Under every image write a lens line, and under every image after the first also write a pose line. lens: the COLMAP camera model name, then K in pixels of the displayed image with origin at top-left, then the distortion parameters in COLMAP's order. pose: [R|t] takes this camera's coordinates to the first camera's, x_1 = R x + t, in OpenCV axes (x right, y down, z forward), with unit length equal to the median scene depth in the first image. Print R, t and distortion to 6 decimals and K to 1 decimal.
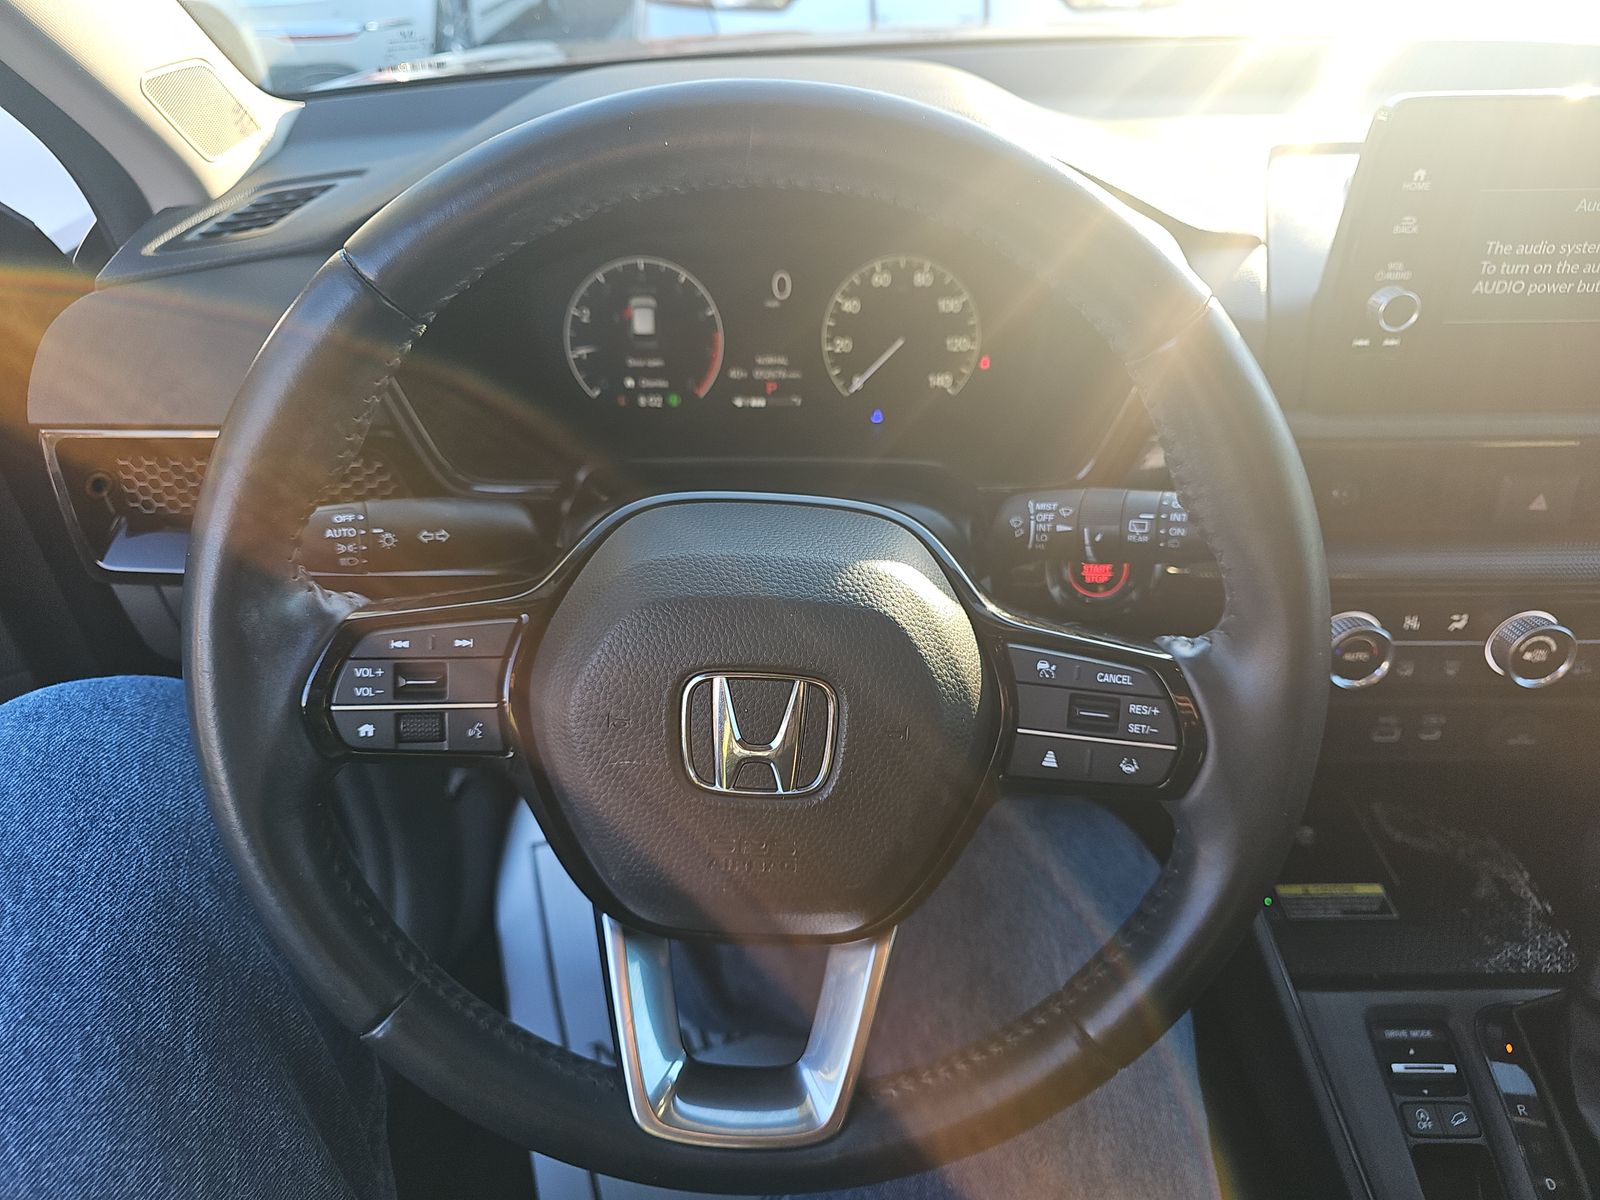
lens RADIAL K [[1075.1, 0, 805.9], [0, 1075.1, 601.1], [0, 0, 1]] dist [0.066340, -0.076804]
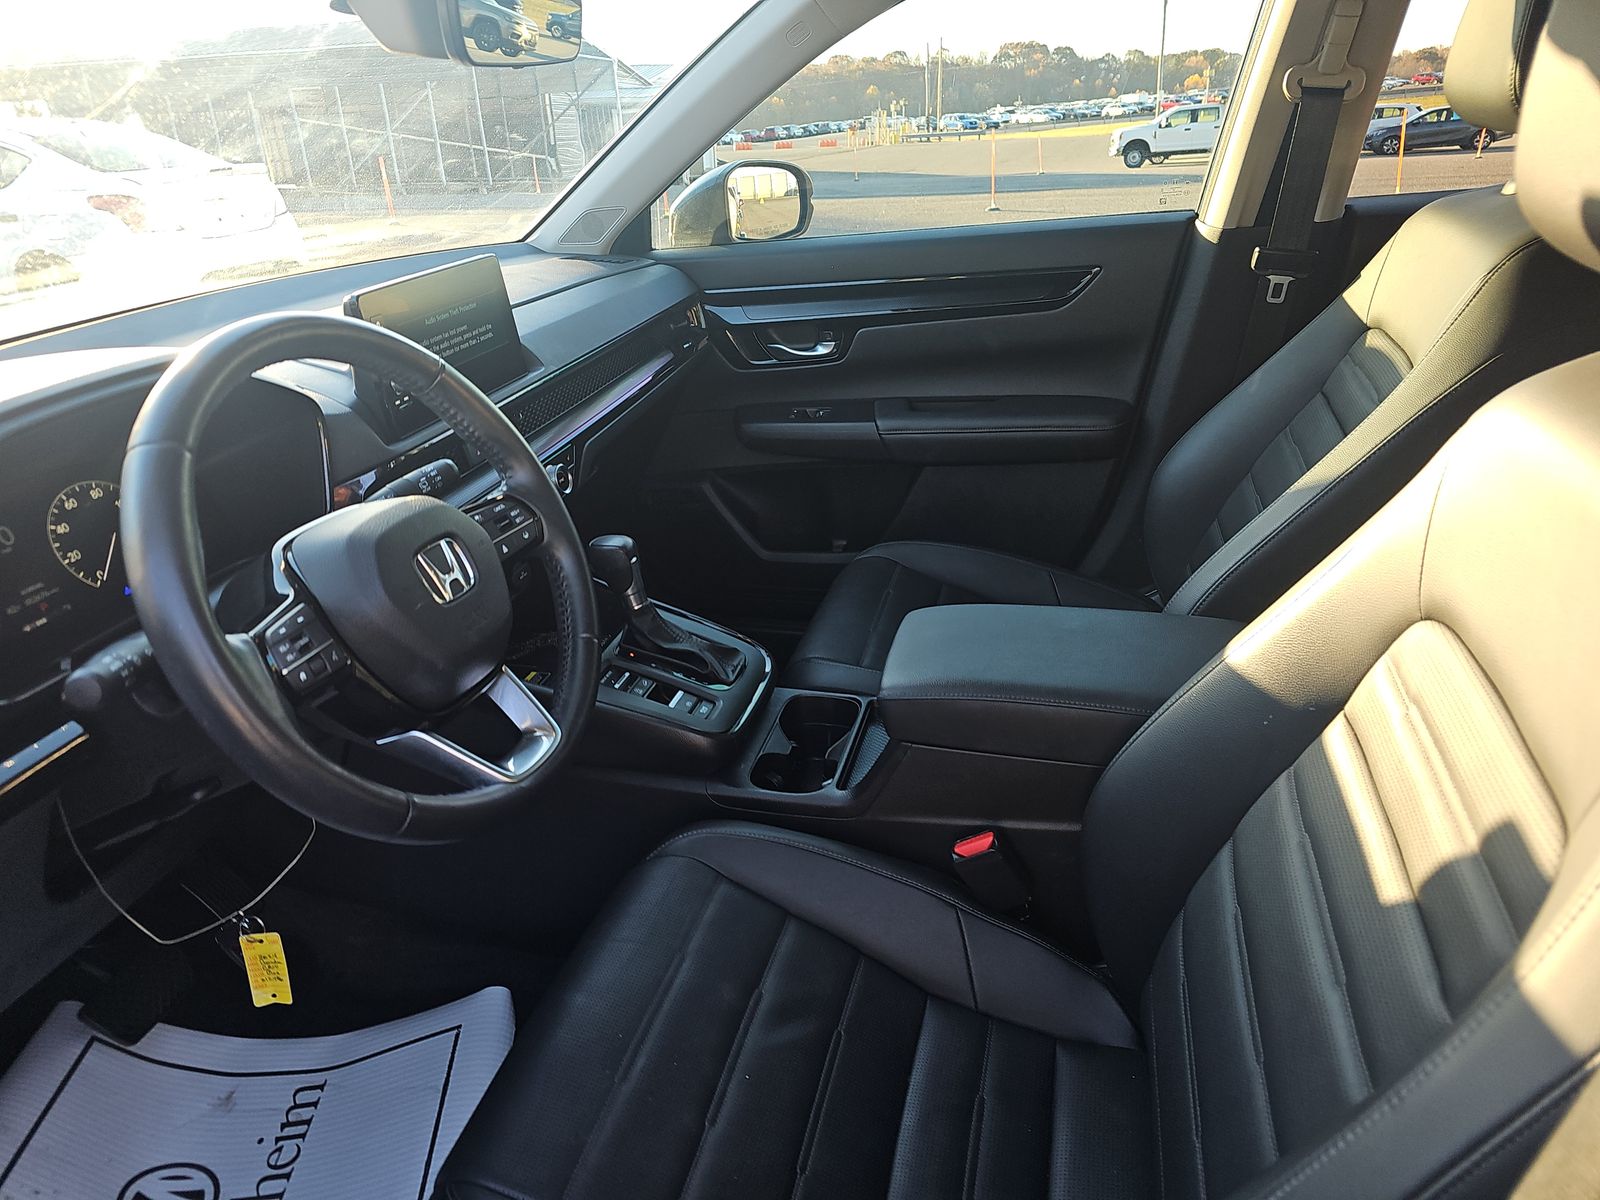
lens RADIAL K [[1175.8, 0, 802.9], [0, 1175.8, 644.2], [0, 0, 1]] dist [0.004947, 0.005449]
pose [[0.278034, -0.430574, 0.858663, -1.035815], [0.606653, 0.771786, 0.190577, 0.118845], [-0.744761, 0.467924, 0.475792, -0.322602]]
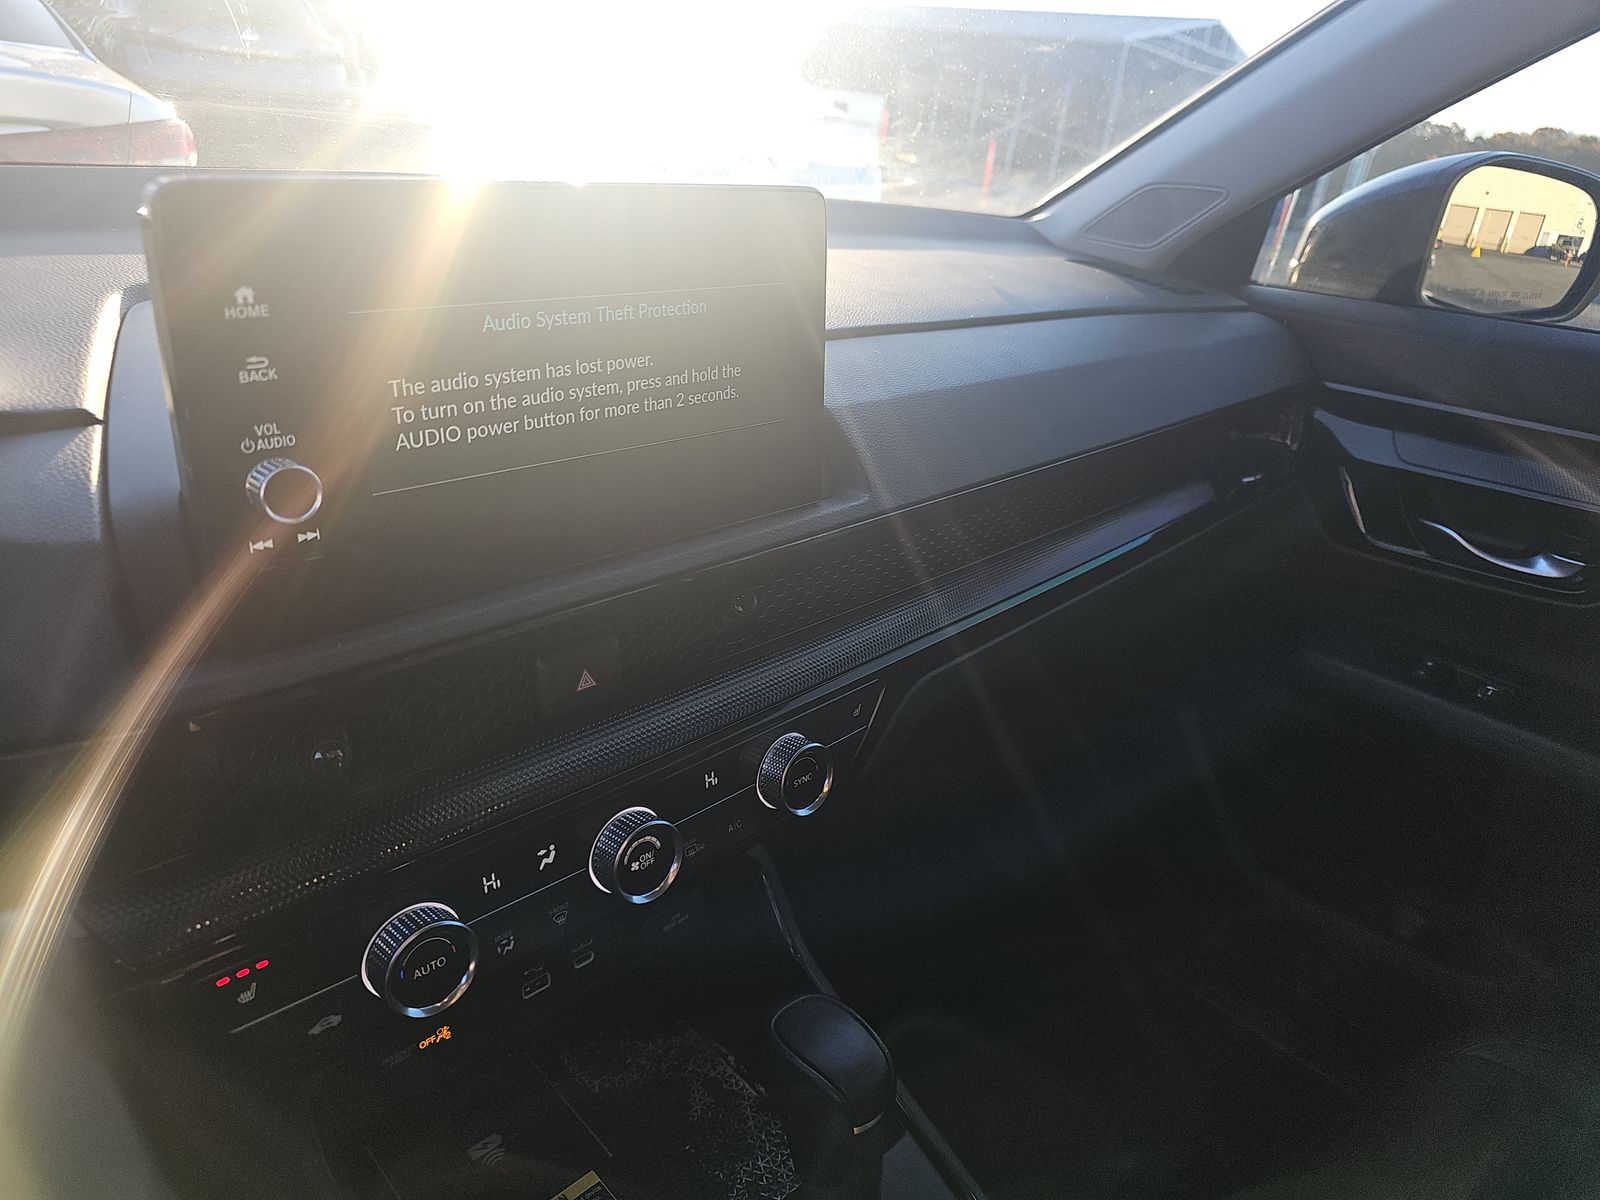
lens RADIAL K [[1075.1, 0, 805.9], [0, 1075.1, 601.1], [0, 0, 1]] dist [0.066340, -0.076804]
pose [[0.715343, -0.235097, 0.658037, 0.212824], [0.329244, 0.944019, -0.020646, -0.058064], [-0.616346, 0.231424, 0.752702, 0.216969]]
